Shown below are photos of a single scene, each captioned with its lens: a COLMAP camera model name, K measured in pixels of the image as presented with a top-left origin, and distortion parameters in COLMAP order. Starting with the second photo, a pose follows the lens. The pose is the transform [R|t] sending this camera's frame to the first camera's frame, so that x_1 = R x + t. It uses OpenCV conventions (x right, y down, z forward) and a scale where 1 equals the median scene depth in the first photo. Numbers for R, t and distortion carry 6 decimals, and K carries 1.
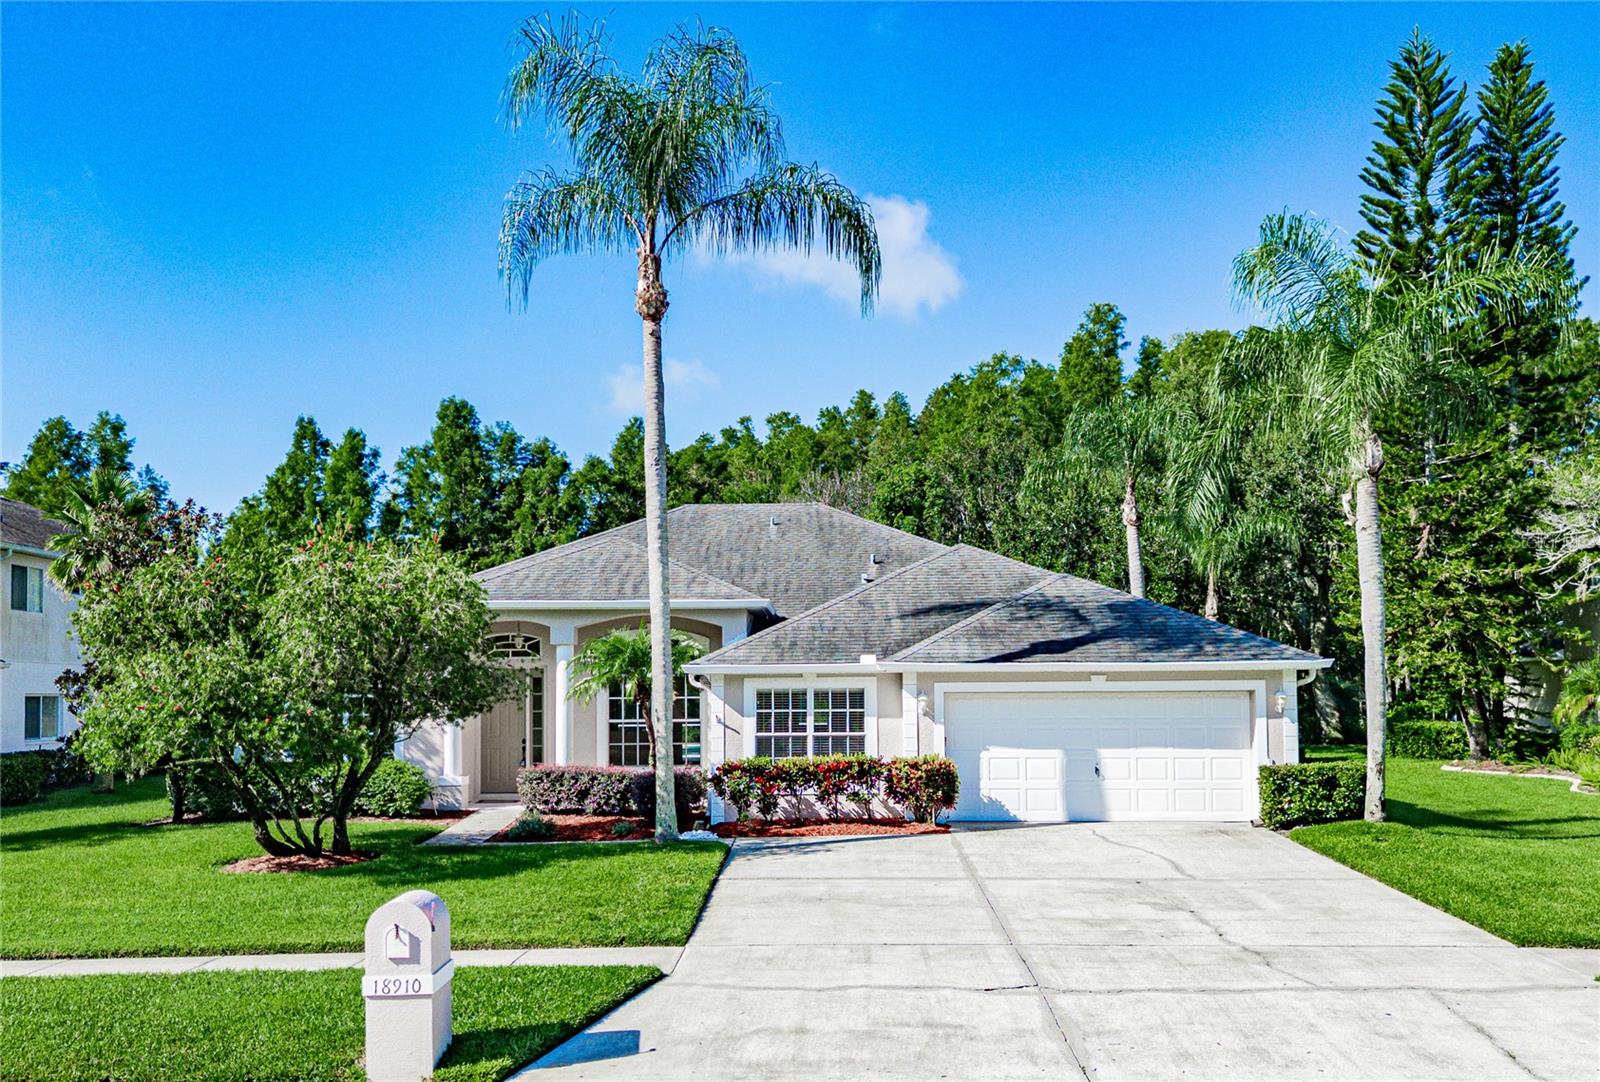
lens RADIAL K [[1741.5, 0, 800.0], [0, 1741.5, 540.4], [0, 0, 1]] dist [0.002748, 0.000000]
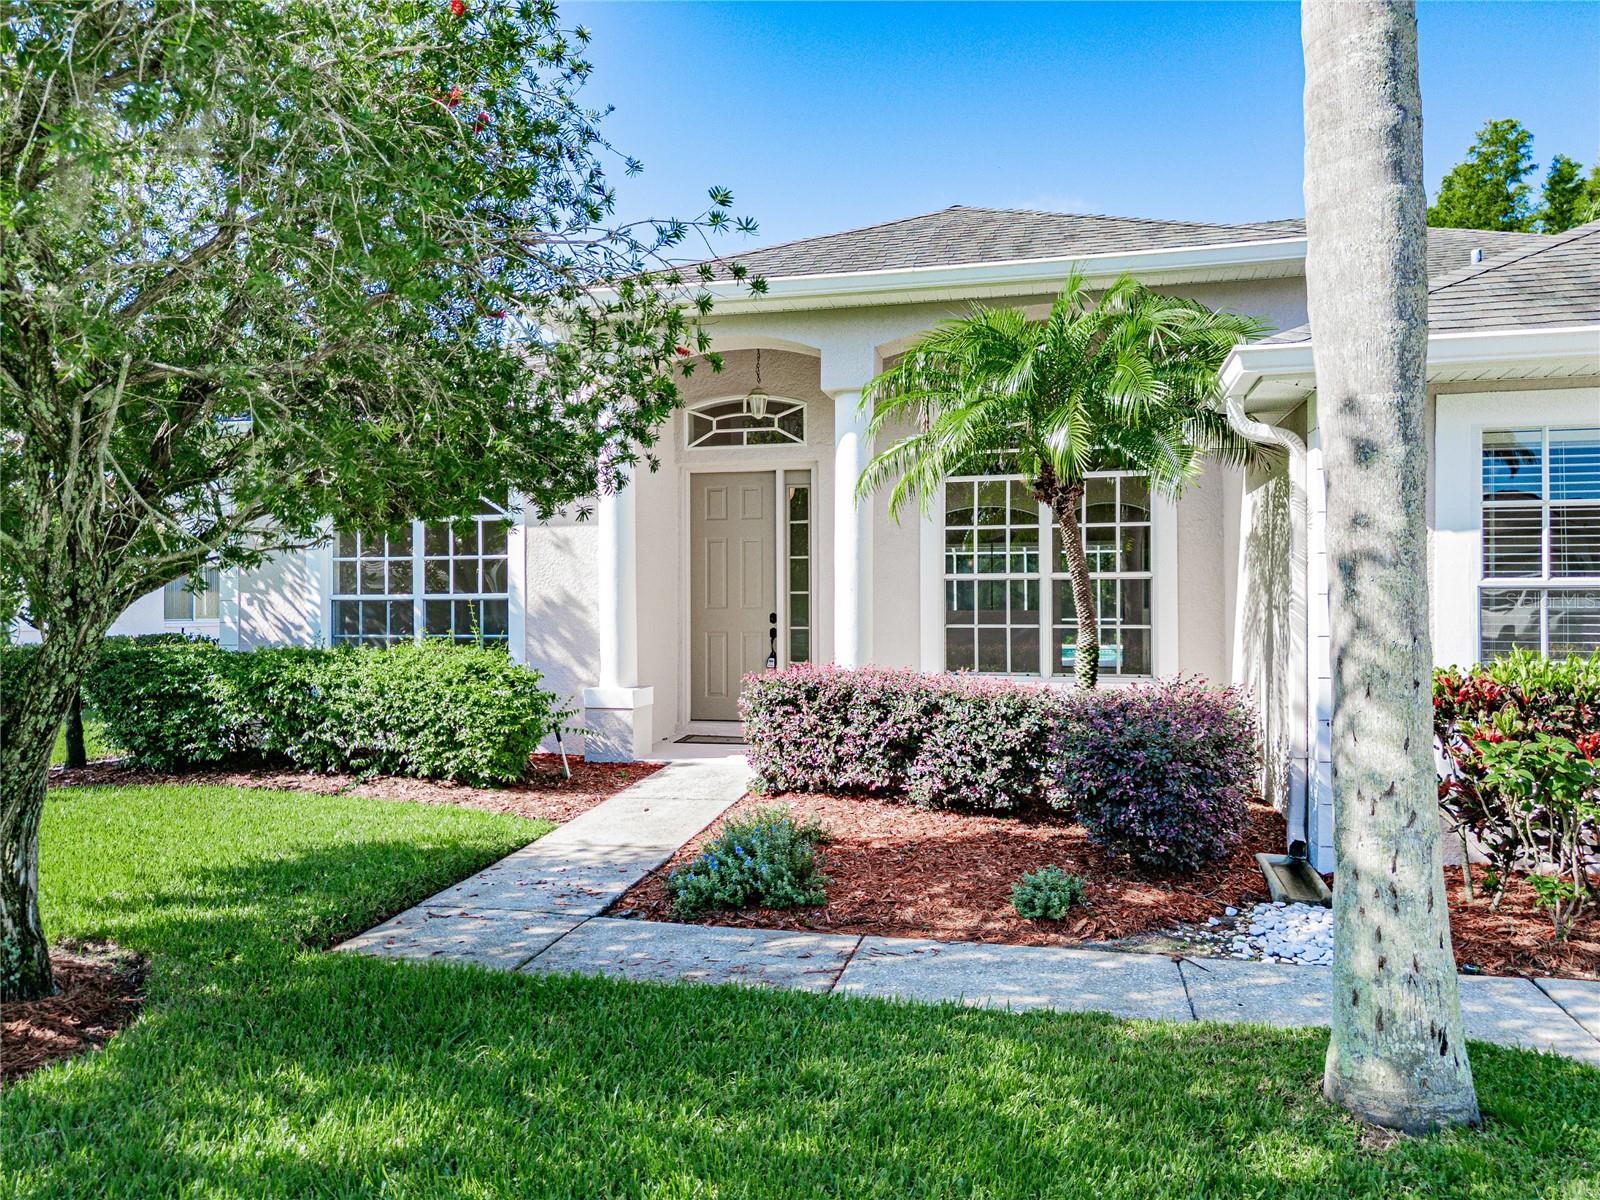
lens RADIAL K [[1105.5, 0, 800.0], [0, 1105.5, 600.3], [0, 0, 1]] dist [0.003132, -0.002602]
pose [[0.982215, 0.006172, -0.187657, -0.098442], [0.007632, 0.997321, 0.072746, 0.093318], [0.187603, -0.072884, 0.979537, 0.740366]]
